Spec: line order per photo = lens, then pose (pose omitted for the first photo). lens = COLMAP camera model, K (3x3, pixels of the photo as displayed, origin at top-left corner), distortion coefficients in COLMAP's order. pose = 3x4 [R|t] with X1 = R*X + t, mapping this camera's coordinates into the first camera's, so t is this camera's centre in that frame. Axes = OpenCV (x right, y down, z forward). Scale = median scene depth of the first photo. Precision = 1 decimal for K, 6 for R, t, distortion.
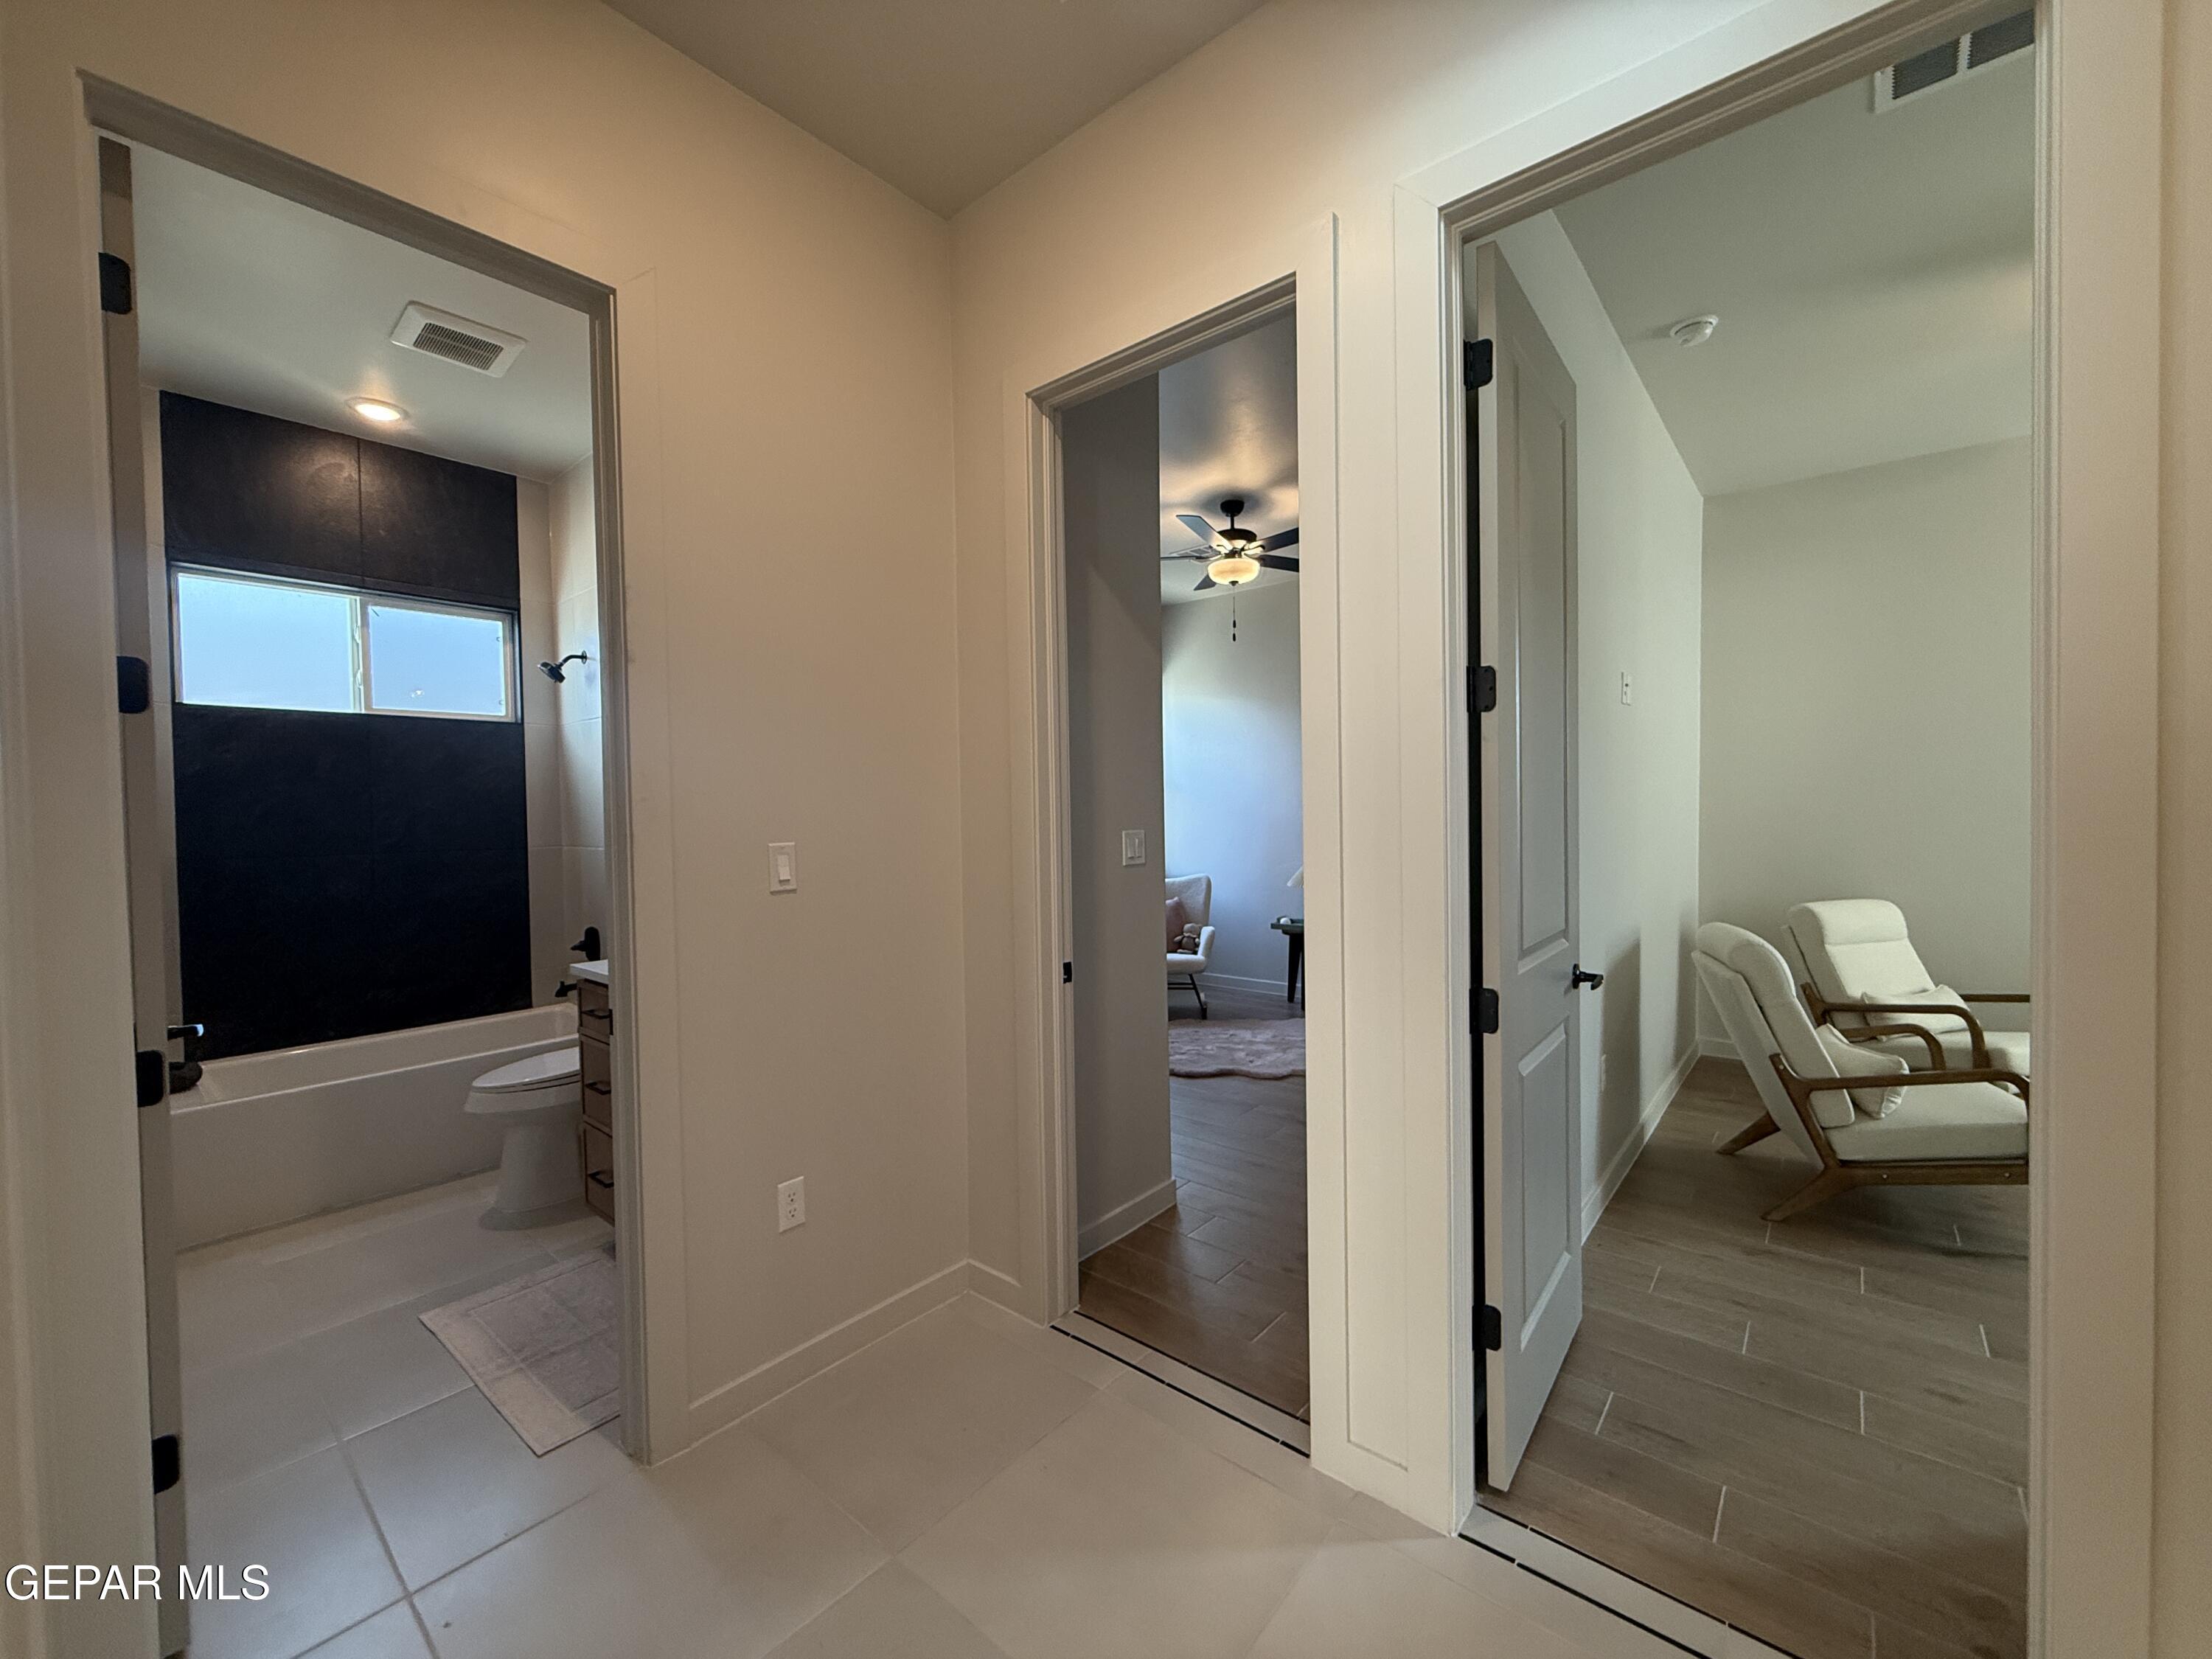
lens RADIAL K [[887.1, 0, 1094.5], [0, 887.1, 827.6], [0, 0, 1]] dist [0.006641, -0.000283]
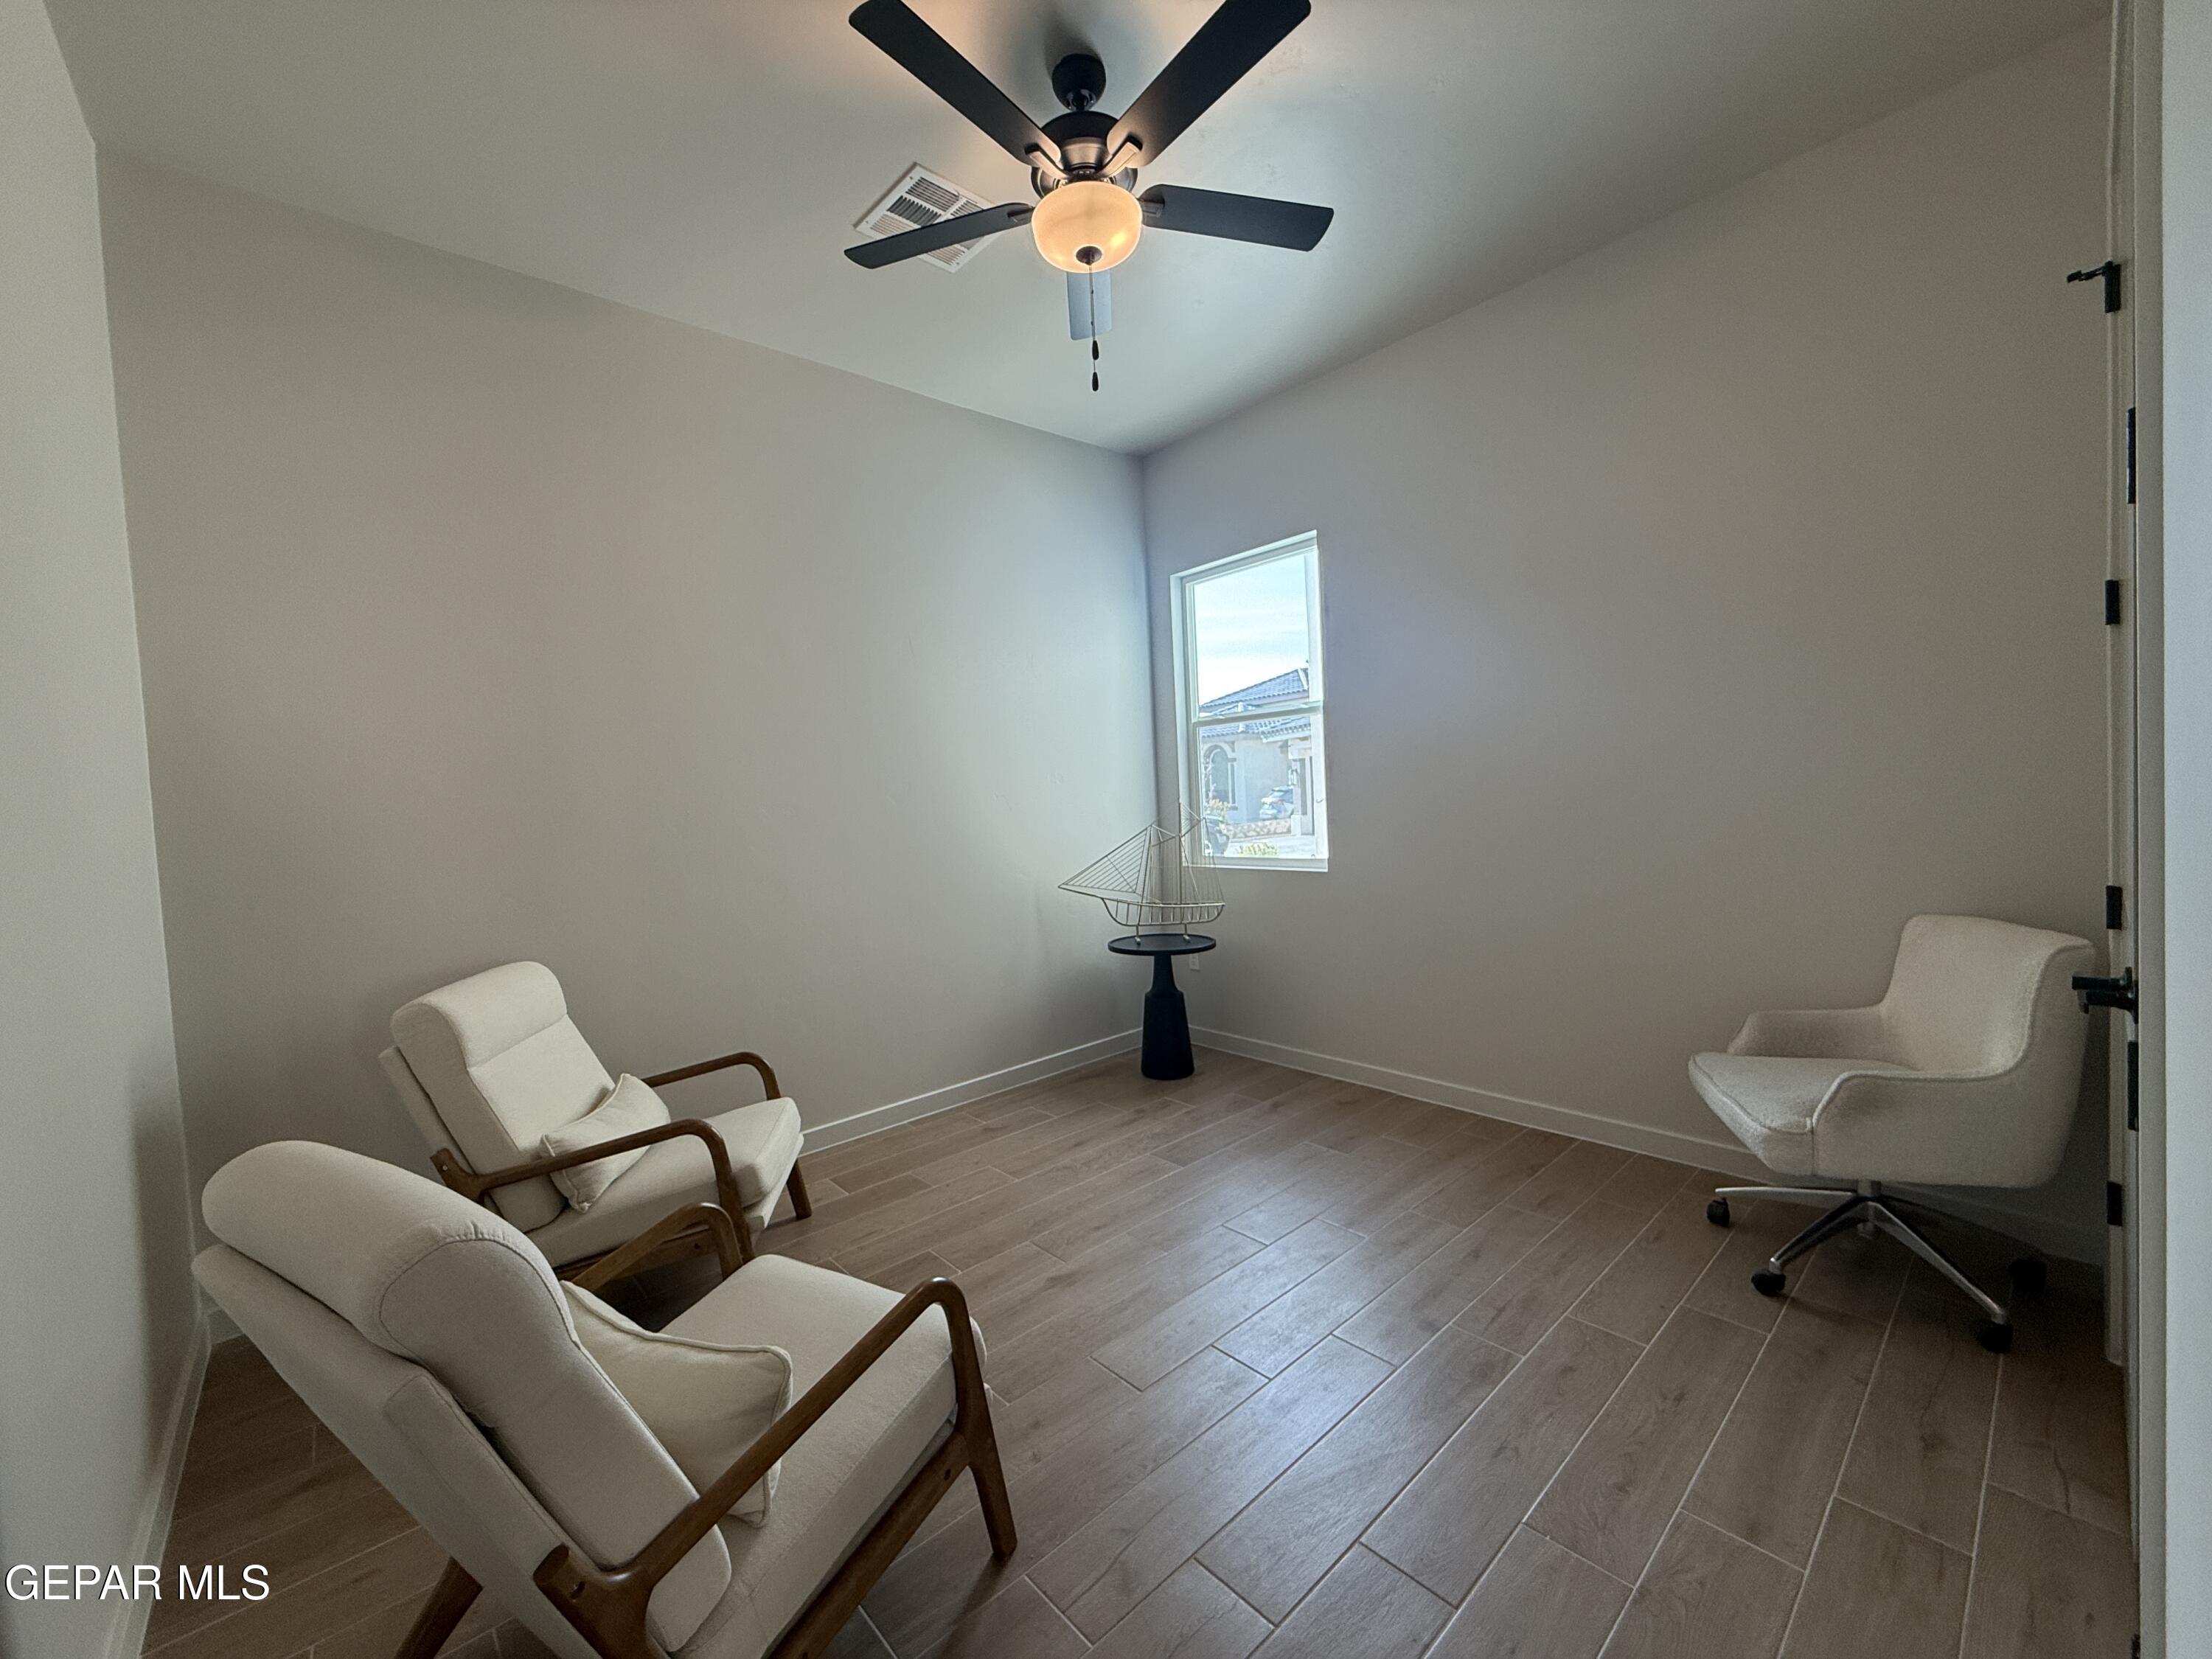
lens RADIAL K [[880.1, 0, 1090.7], [0, 880.1, 832.4], [0, 0, 1]] dist [0.000668, -0.000080]
pose [[0.144445, -0.044911, 0.988493, 0.355205], [0.063375, 0.997338, 0.036052, -0.006032], [-0.987481, 0.057439, 0.146906, 0.542762]]
